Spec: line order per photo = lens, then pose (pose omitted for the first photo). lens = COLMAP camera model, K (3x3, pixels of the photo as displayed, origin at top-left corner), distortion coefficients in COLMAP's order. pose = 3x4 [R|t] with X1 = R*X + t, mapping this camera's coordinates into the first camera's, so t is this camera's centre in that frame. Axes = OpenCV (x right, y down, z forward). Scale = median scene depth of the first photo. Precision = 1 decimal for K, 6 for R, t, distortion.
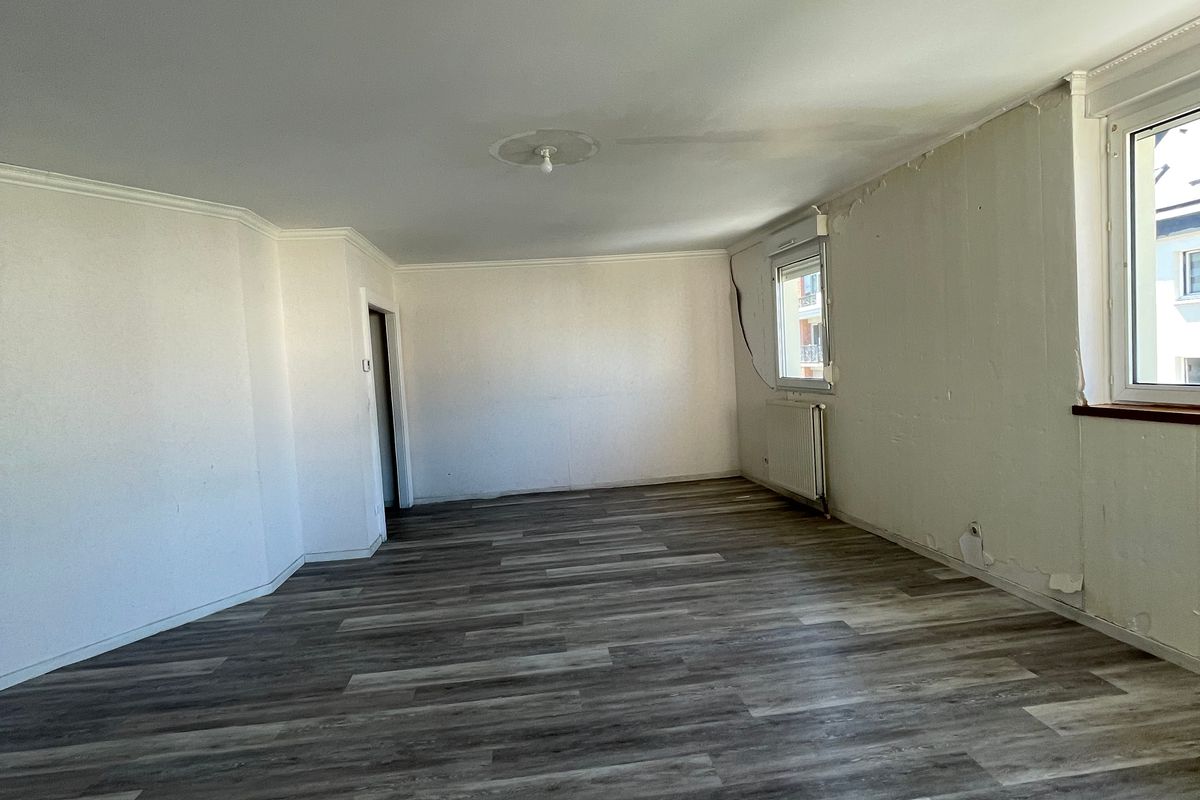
lens RADIAL K [[645.3, 0, 594.7], [0, 645.3, 400.7], [0, 0, 1]] dist [-0.008110, -0.001922]
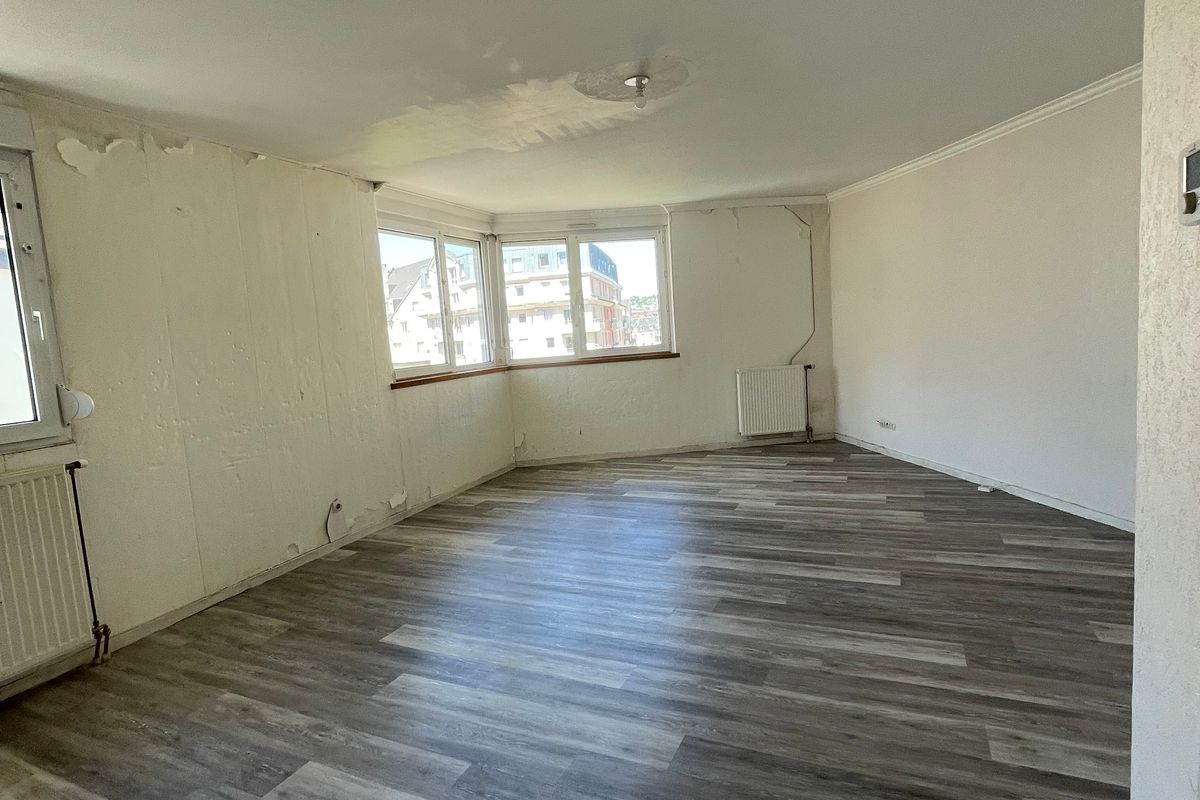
lens RADIAL K [[645.3, 0, 593.1], [0, 645.3, 397.4], [0, 0, 1]] dist [-0.008110, -0.001922]
pose [[-0.840862, 0.063767, 0.537480, -0.474027], [0.153986, 0.980184, 0.124613, -0.071370], [-0.518883, 0.187546, -0.834019, 1.829985]]
